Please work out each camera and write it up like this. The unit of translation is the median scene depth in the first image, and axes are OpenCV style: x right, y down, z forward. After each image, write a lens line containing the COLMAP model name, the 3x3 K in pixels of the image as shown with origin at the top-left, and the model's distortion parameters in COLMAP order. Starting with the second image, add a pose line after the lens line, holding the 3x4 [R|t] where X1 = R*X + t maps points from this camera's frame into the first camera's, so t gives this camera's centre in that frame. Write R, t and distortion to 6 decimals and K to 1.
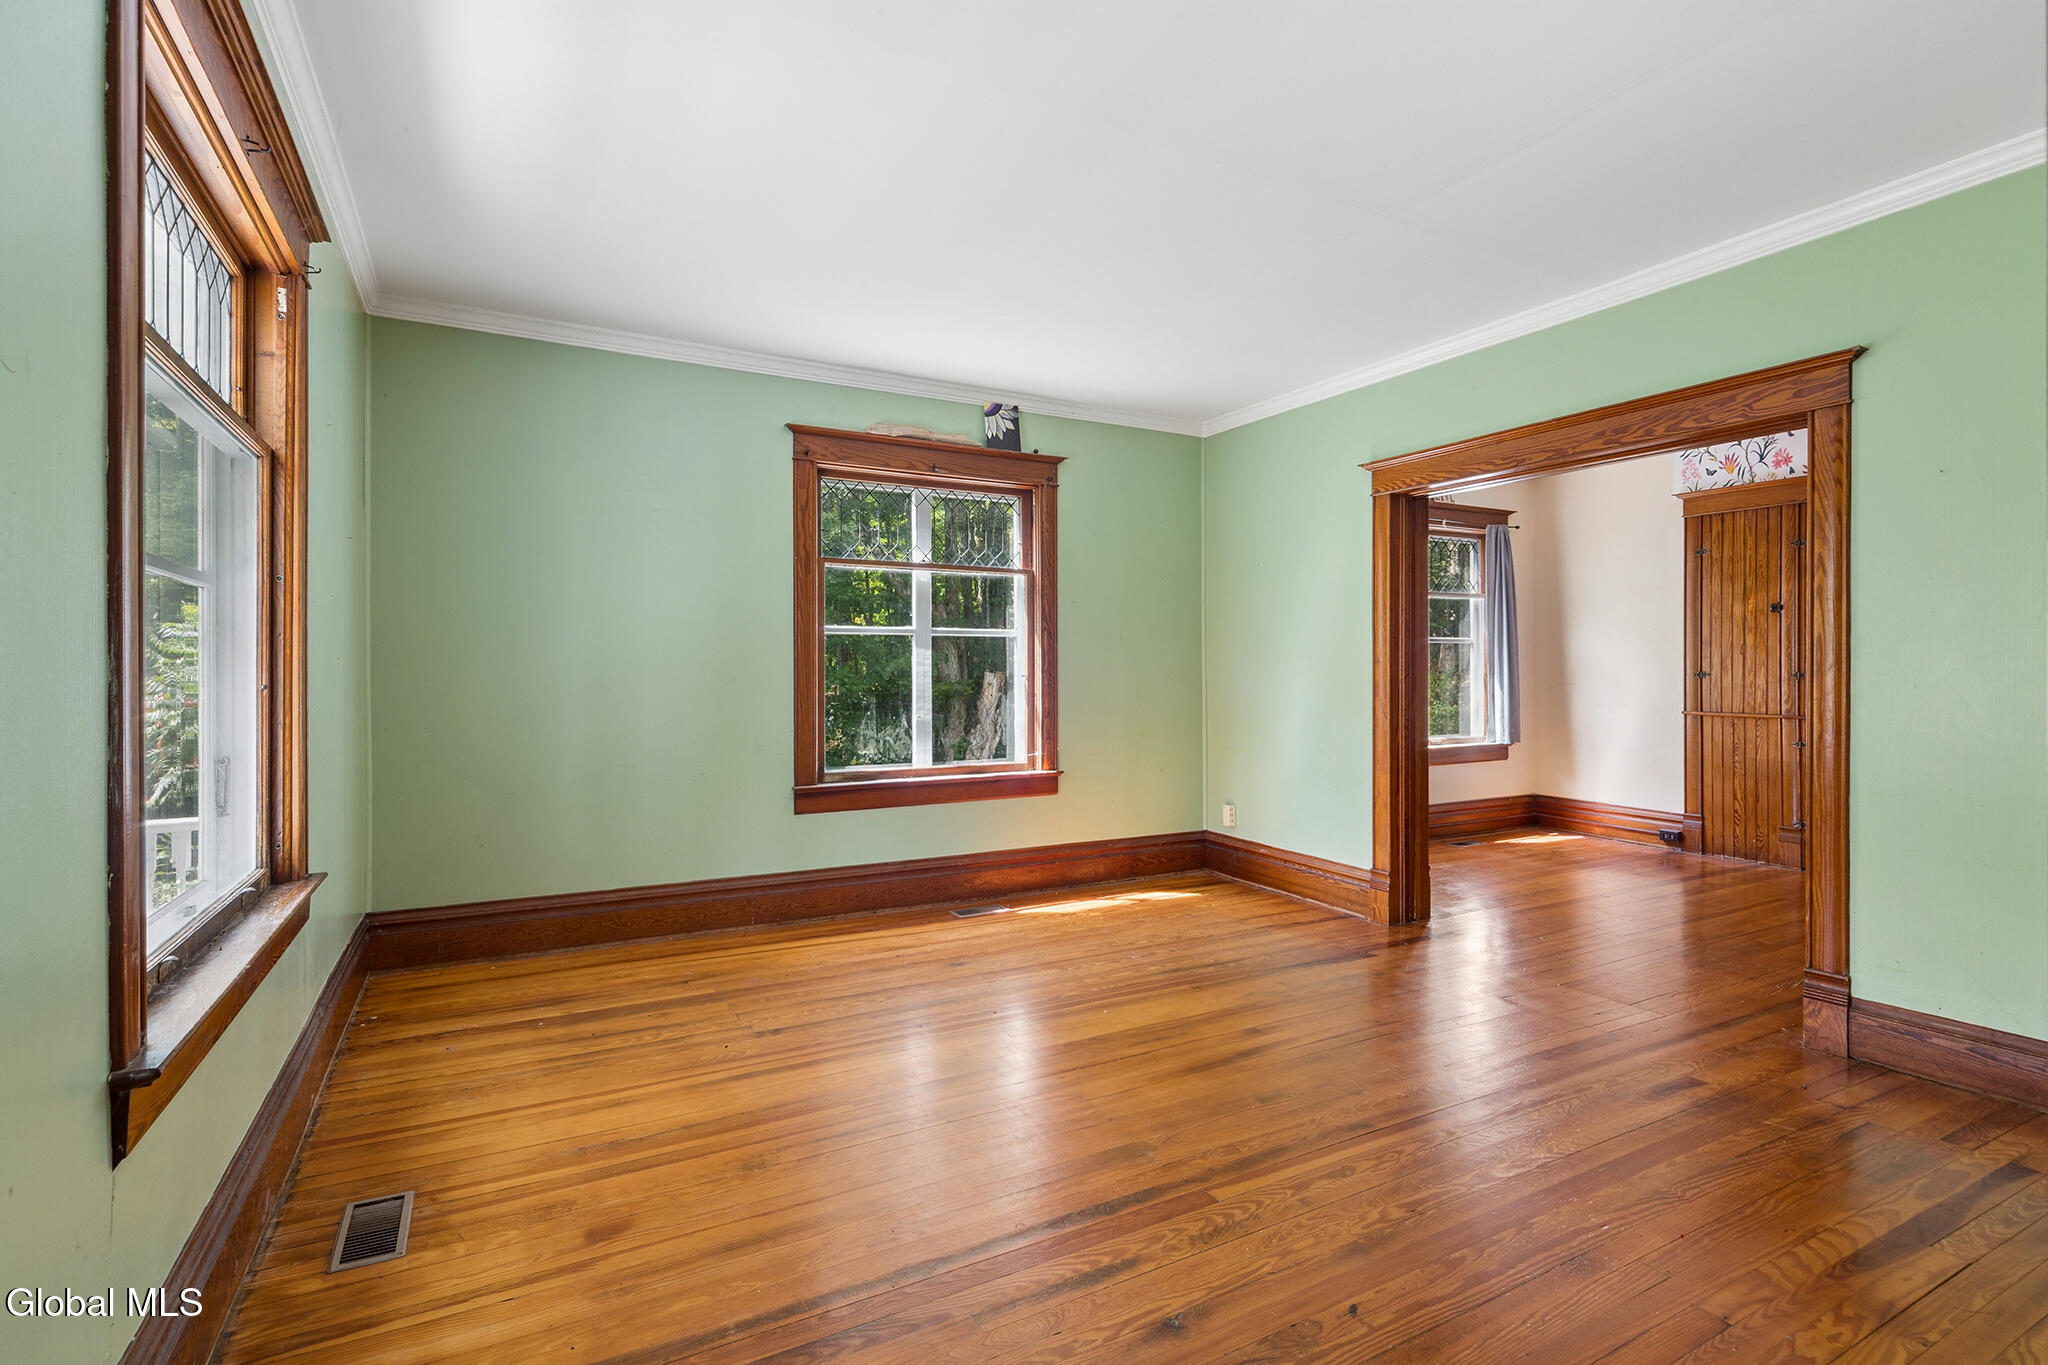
lens RADIAL K [[1004.6, 0, 1024.0], [0, 1004.6, 682.5], [0, 0, 1]] dist [0.003720, 0.000281]
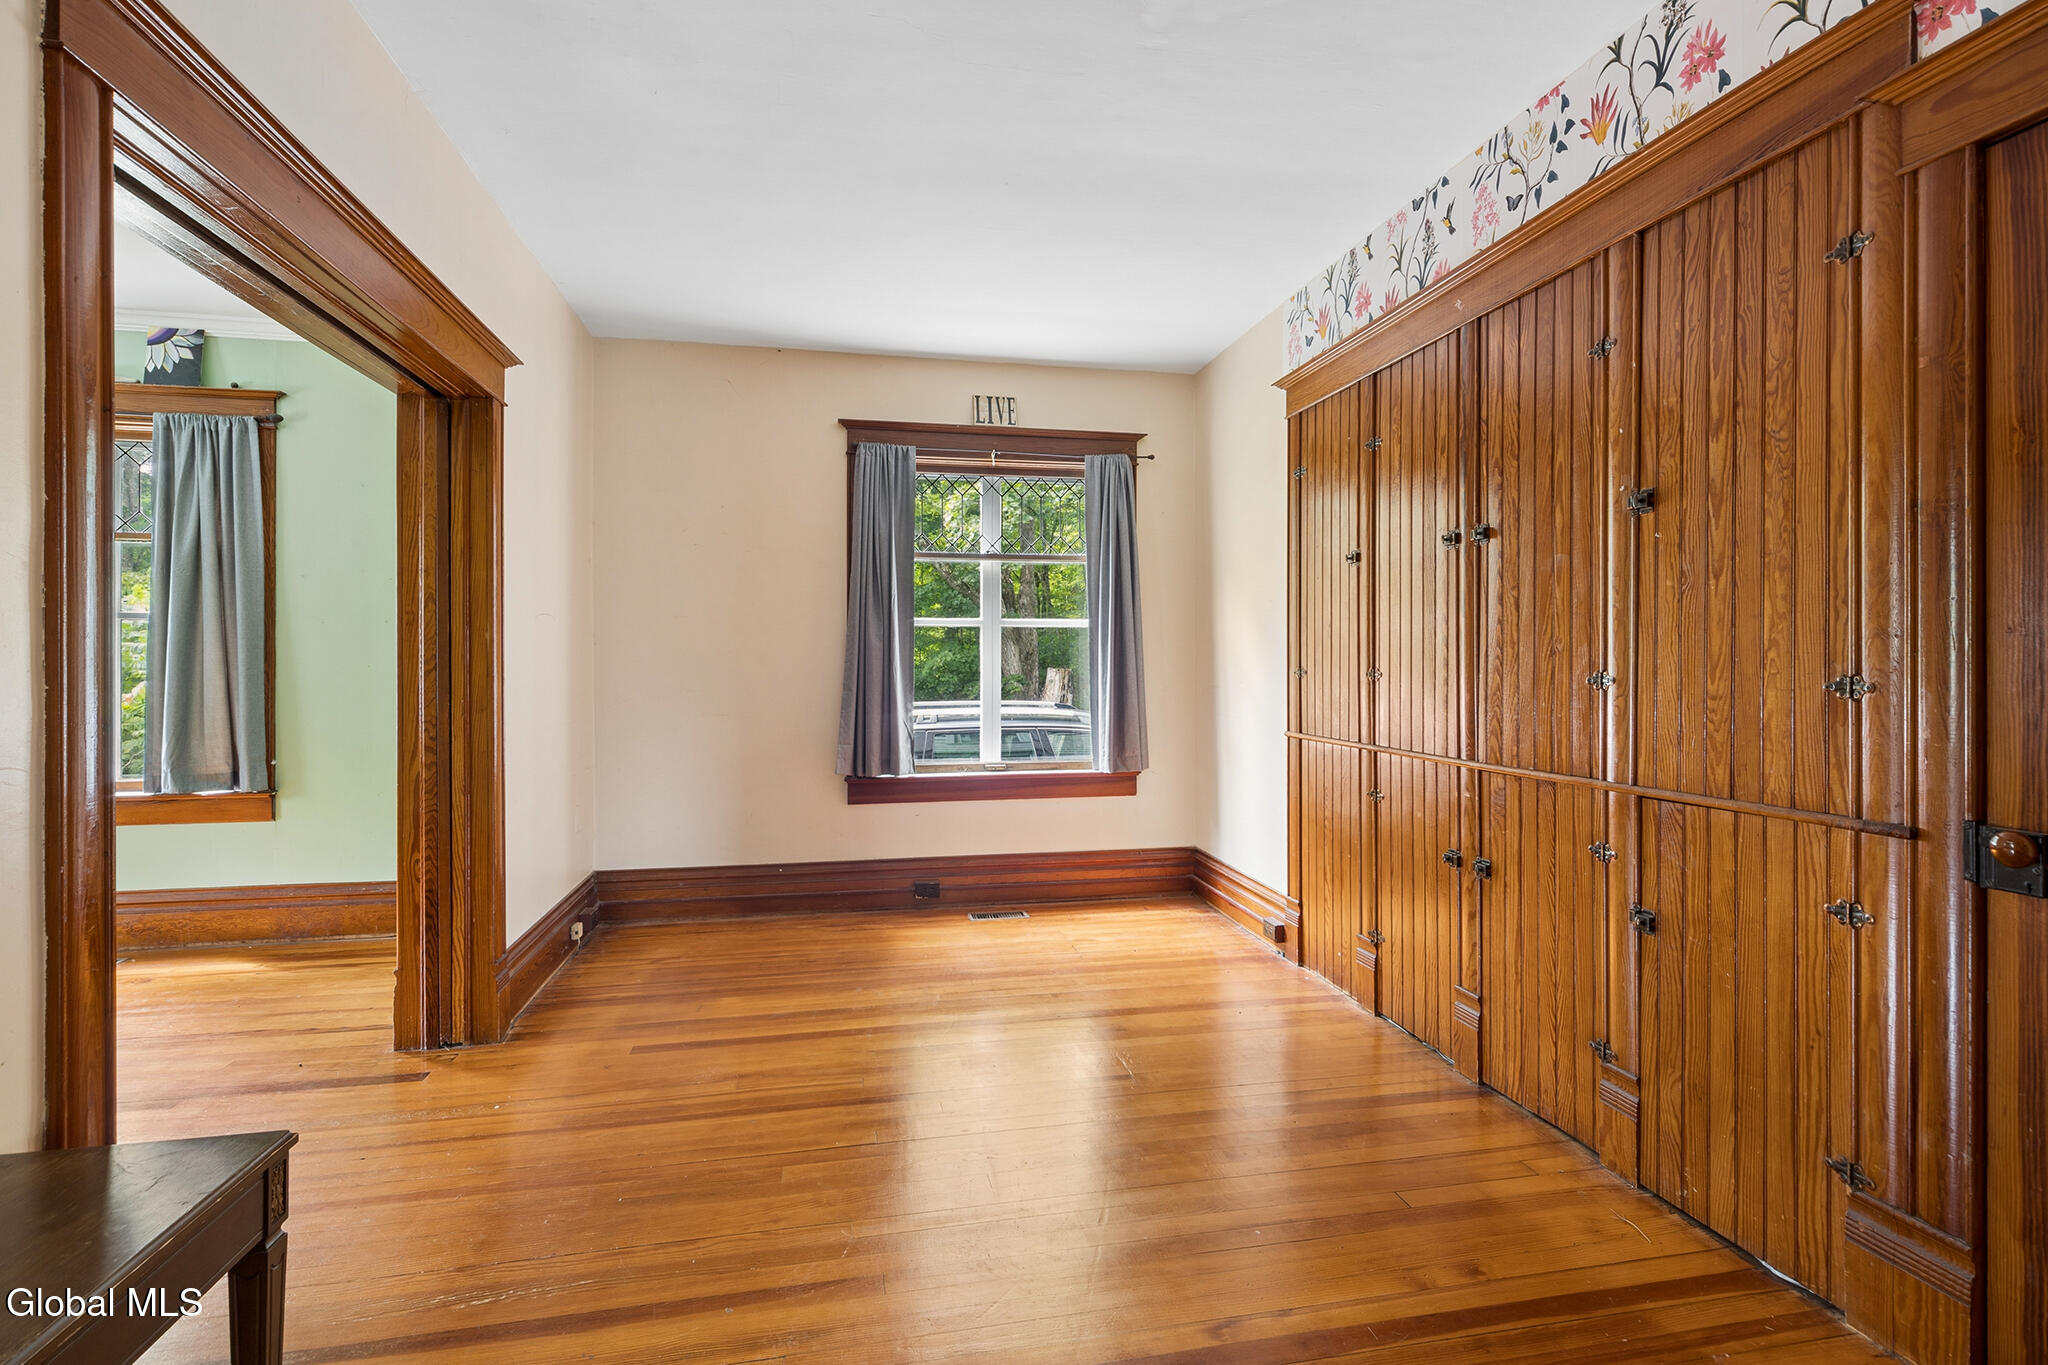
lens RADIAL K [[959.9, 0, 1024.0], [0, 959.9, 682.5], [0, 0, 1]] dist [-0.003717, -0.000305]
pose [[0.954608, 0.006928, -0.297785, 0.234420], [-0.004458, 0.999950, 0.008976, -0.002185], [0.297832, -0.007241, 0.954591, 0.133124]]
